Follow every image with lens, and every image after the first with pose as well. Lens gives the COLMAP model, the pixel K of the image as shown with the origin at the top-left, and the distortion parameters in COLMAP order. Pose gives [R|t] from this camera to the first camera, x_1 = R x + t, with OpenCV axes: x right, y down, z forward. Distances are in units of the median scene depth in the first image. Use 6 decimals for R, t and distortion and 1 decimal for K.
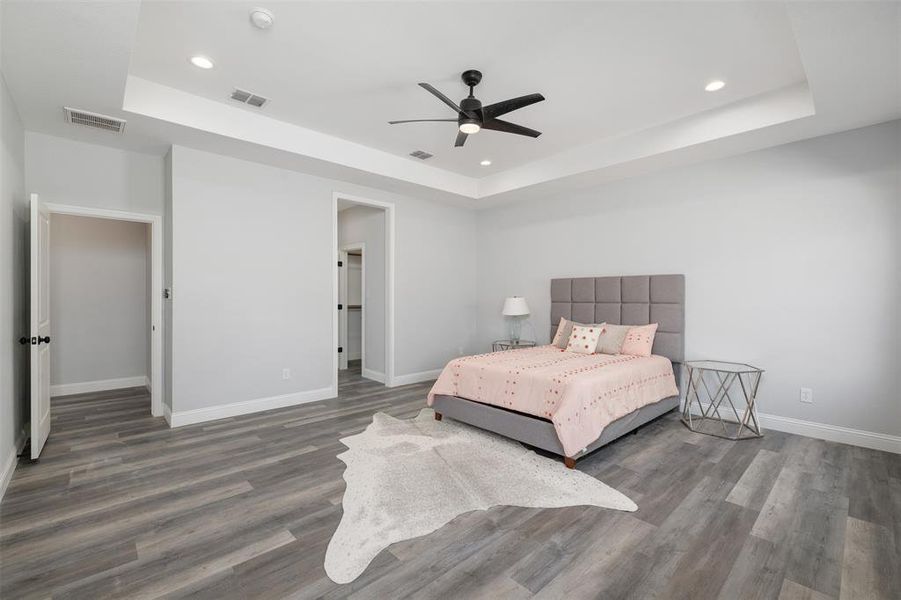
lens RADIAL K [[378.1, 0, 445.4], [0, 378.1, 297.3], [0, 0, 1]] dist [0.003234, 0.000003]
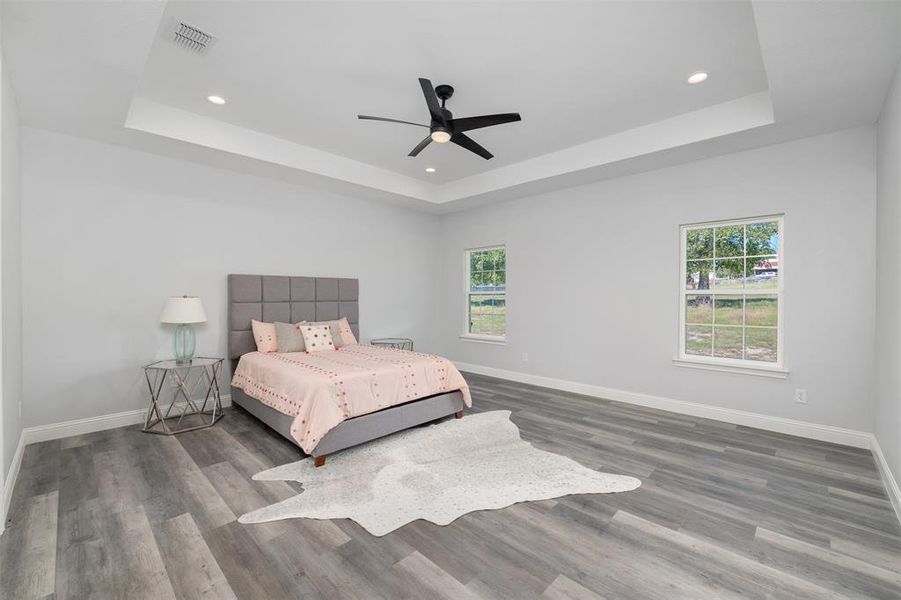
lens RADIAL K [[378.1, 0, 445.7], [0, 378.1, 299.8], [0, 0, 1]] dist [0.003234, 0.000003]
pose [[-0.043713, -0.013156, 0.998958, -0.939890], [0.001969, 0.999910, 0.013255, -0.005742], [-0.999042, 0.002547, -0.043683, 0.982288]]
